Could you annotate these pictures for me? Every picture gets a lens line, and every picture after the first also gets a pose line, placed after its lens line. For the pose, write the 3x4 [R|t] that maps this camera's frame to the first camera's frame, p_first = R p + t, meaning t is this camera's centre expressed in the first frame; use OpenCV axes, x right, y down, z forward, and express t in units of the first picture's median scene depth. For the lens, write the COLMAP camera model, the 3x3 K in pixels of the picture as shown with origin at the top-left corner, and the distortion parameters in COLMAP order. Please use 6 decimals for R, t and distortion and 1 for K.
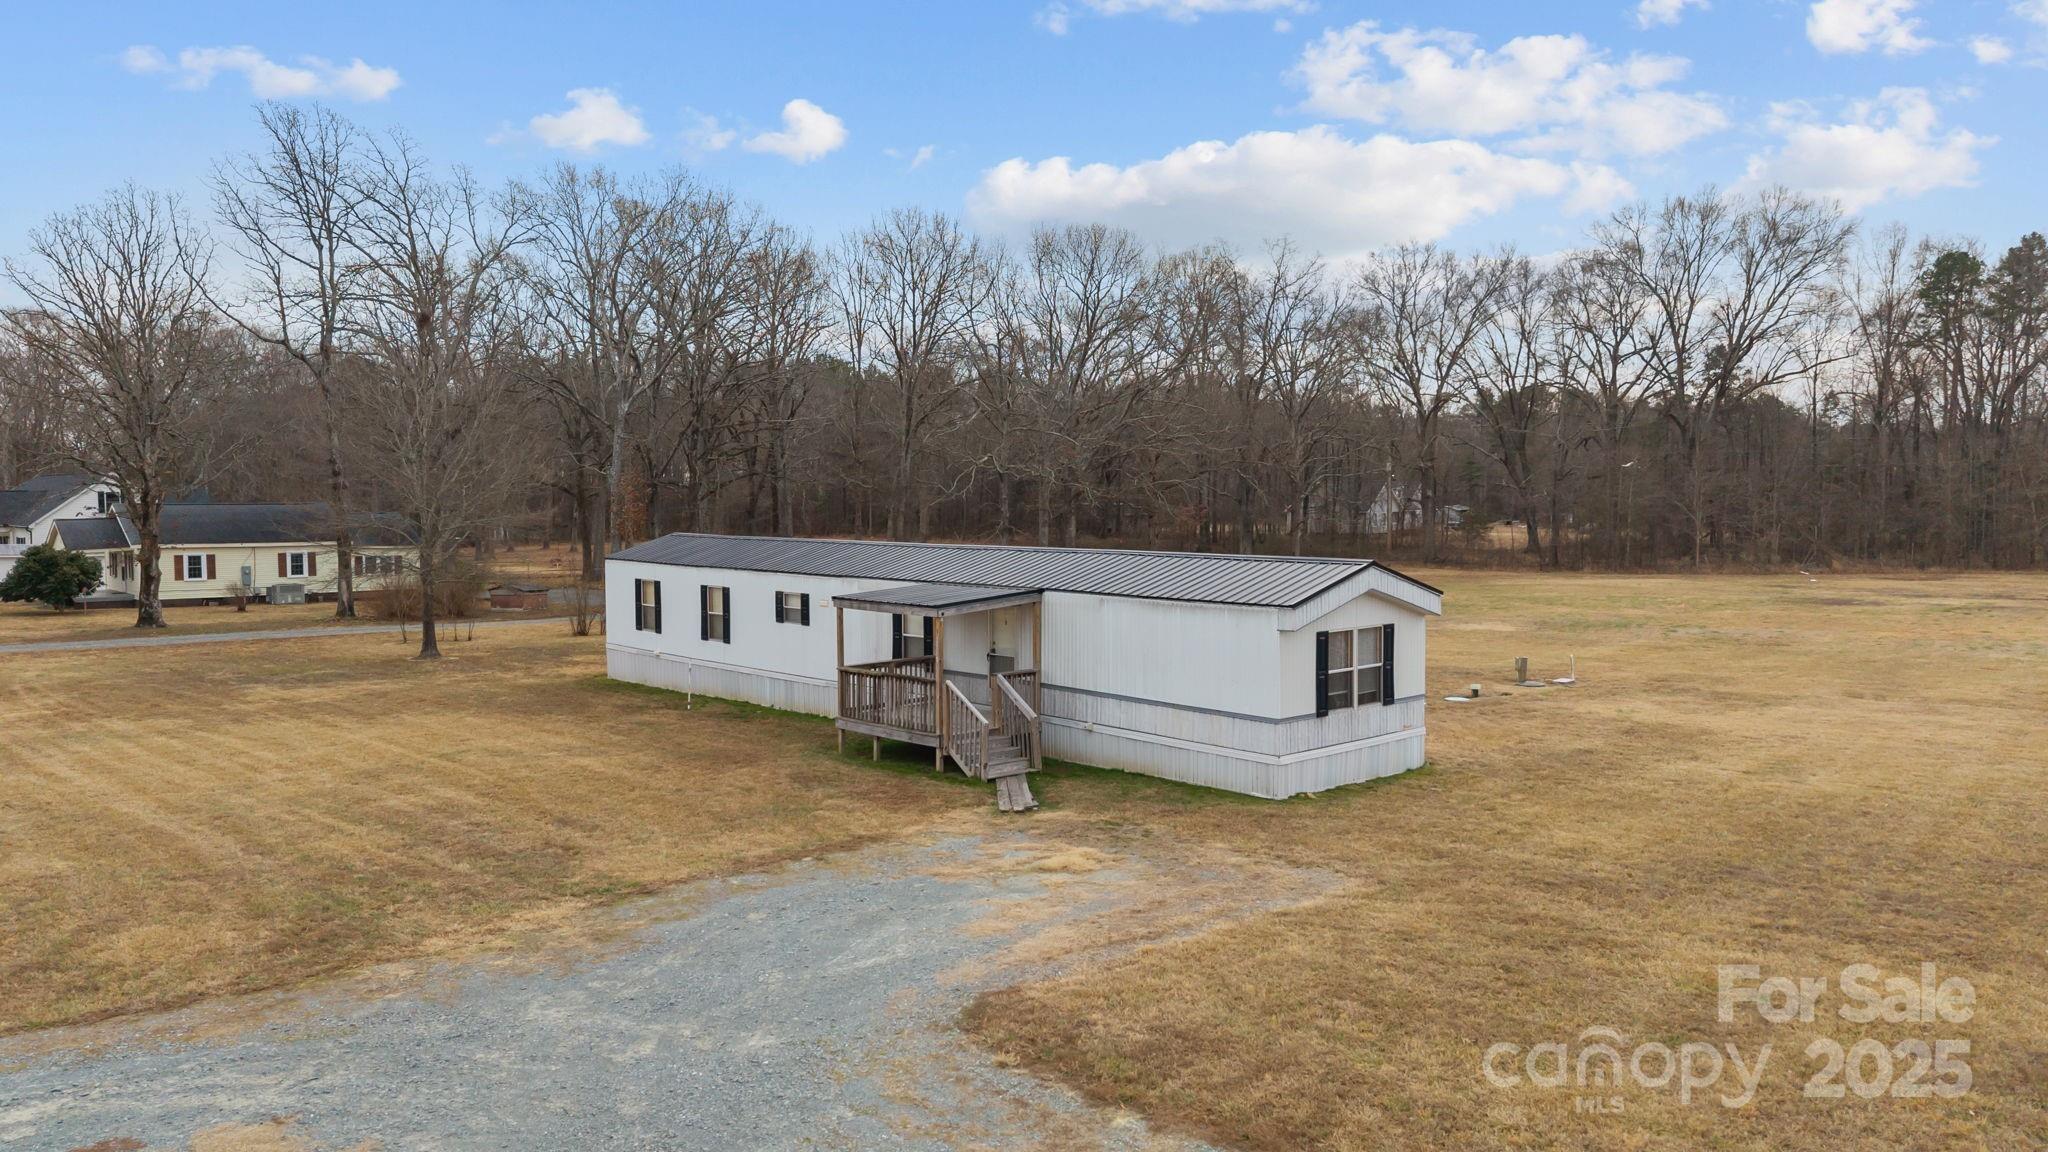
lens RADIAL K [[1439.2, 0, 1024.9], [0, 1439.2, 568.6], [0, 0, 1]] dist [0.021933, -0.026147]
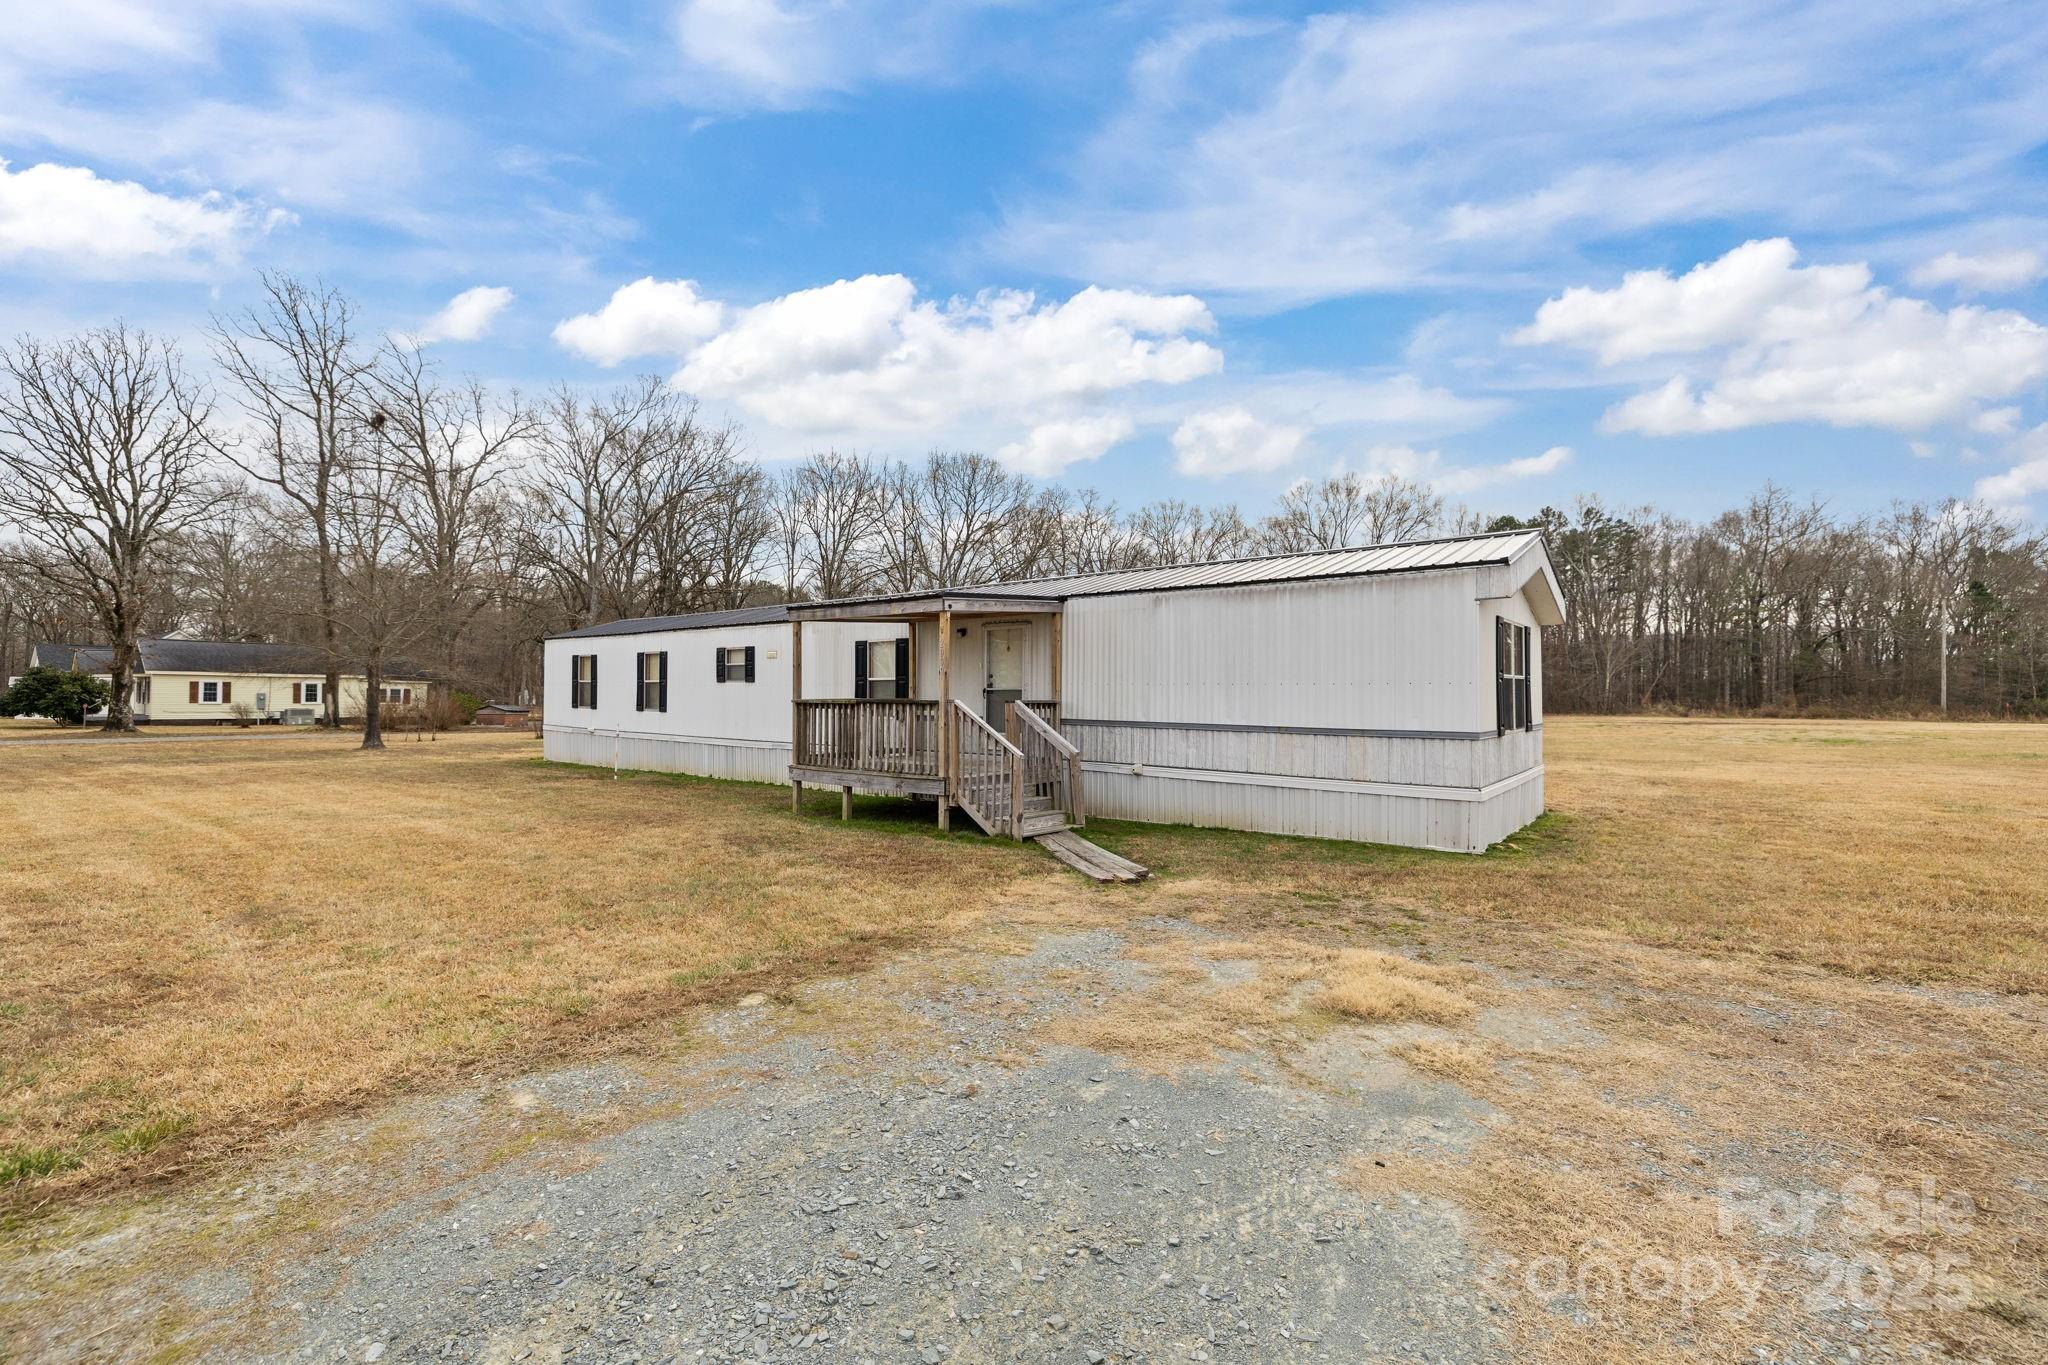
lens RADIAL K [[889.1, 0, 992.7], [0, 889.1, 682.0], [0, 0, 1]] dist [-0.008510, 0.001263]
pose [[0.993356, 0.004953, 0.114978, -0.074362], [0.002787, 0.997746, -0.067051, 0.084994], [-0.115051, 0.066926, 0.991103, 0.487161]]
